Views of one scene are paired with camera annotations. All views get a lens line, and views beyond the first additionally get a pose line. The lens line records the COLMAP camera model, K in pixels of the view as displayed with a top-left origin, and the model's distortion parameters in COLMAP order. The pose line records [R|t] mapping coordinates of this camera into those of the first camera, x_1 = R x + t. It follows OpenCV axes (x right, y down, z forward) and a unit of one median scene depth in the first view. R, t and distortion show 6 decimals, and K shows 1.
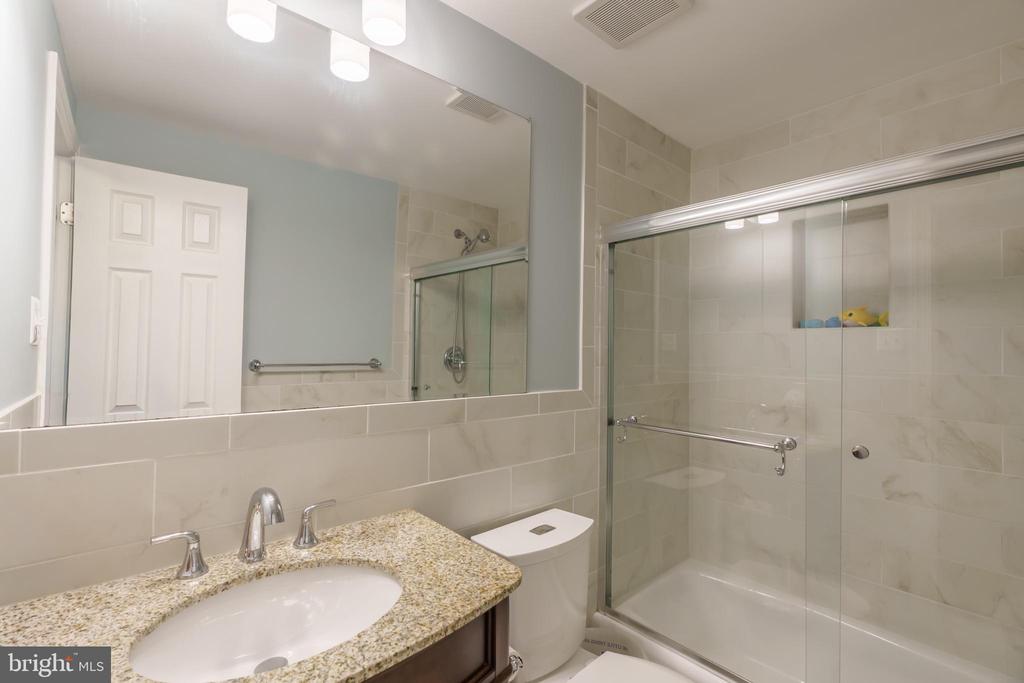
lens RADIAL K [[465.3, 0, 507.1], [0, 465.3, 339.2], [0, 0, 1]] dist [-0.003350, 0.000495]
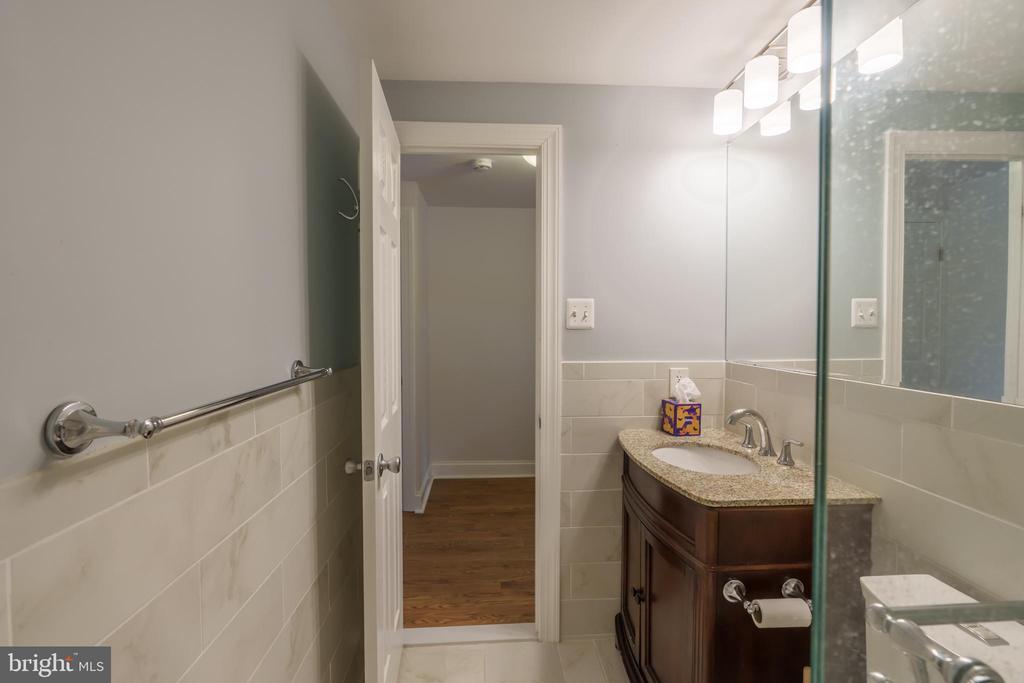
lens RADIAL K [[465.3, 0, 507.1], [0, 465.3, 339.2], [0, 0, 1]] dist [-0.003350, 0.000495]
pose [[-0.613399, 0.009302, -0.789719, 1.245324], [0.006545, 0.999956, 0.006695, 0.037268], [0.789746, -0.001062, -0.613433, 1.204561]]
